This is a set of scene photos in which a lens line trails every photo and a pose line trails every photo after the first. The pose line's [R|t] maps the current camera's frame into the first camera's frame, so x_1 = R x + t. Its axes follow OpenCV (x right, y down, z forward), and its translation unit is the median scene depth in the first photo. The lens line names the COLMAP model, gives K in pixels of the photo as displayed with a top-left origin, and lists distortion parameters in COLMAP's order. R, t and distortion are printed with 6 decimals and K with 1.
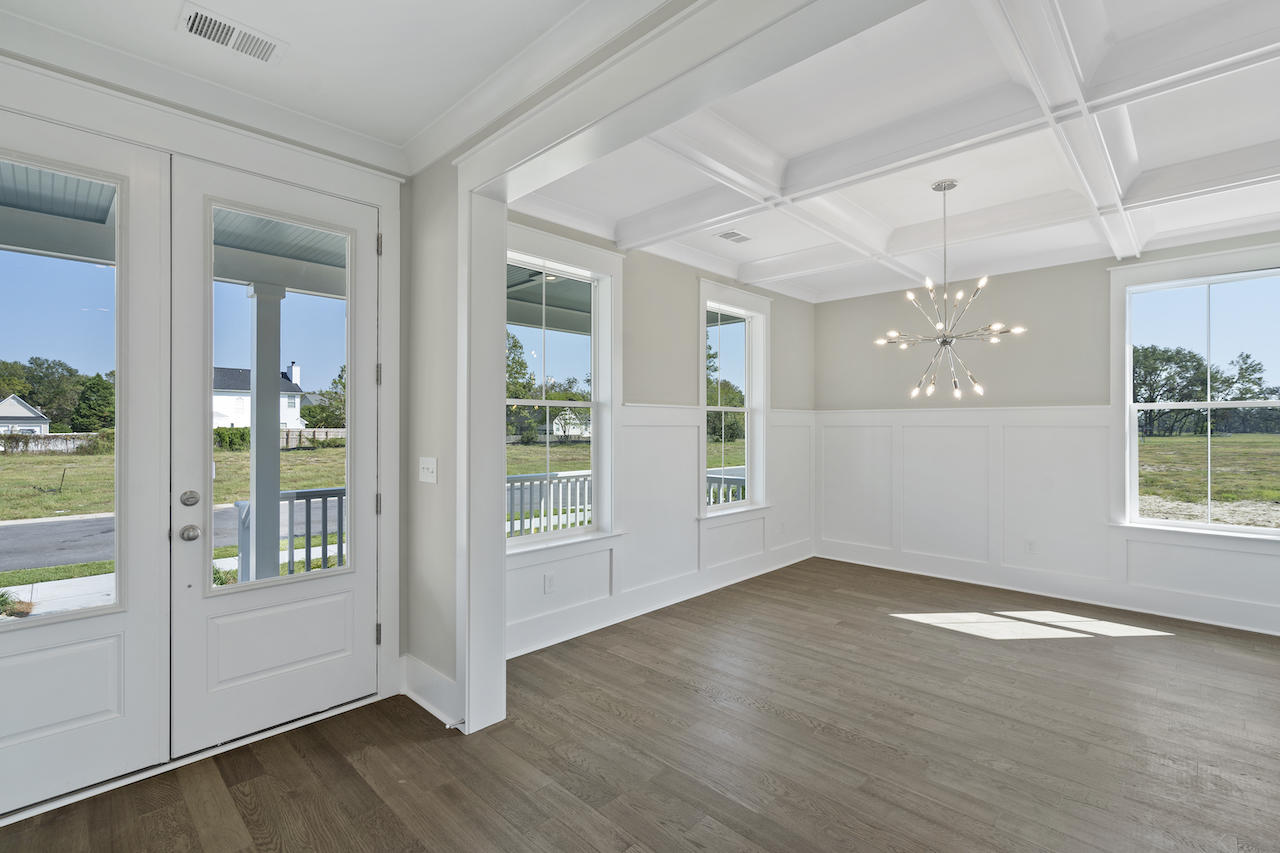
lens RADIAL K [[580.2, 0, 643.5], [0, 580.2, 422.7], [0, 0, 1]] dist [0.000739, -0.000175]
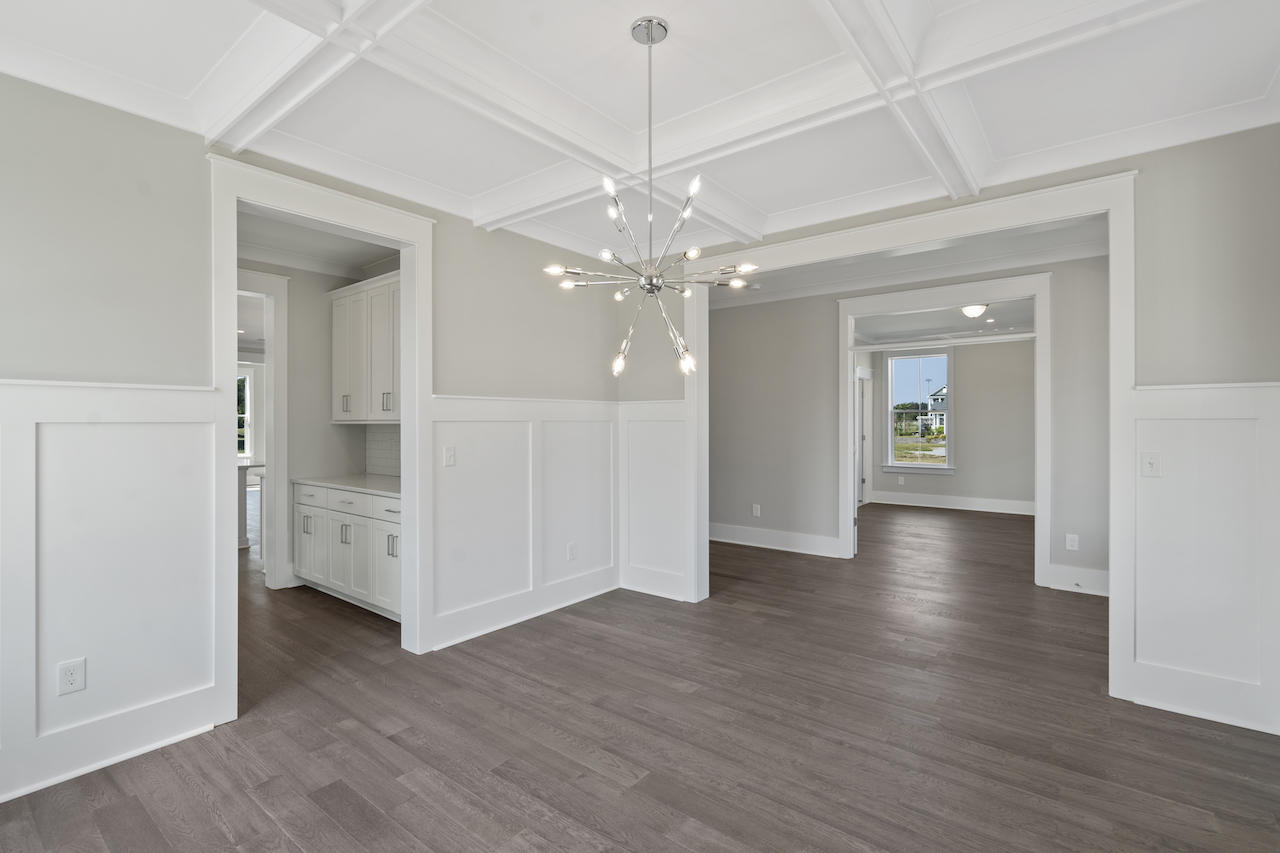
lens RADIAL K [[580.2, 0, 643.5], [0, 580.2, 422.7], [0, 0, 1]] dist [0.000739, -0.000175]
pose [[-0.994754, -0.000279, -0.102291, 0.656485], [0.000227, 0.999988, -0.004939, 0.011248], [0.102291, -0.004936, -0.994742, 1.792461]]
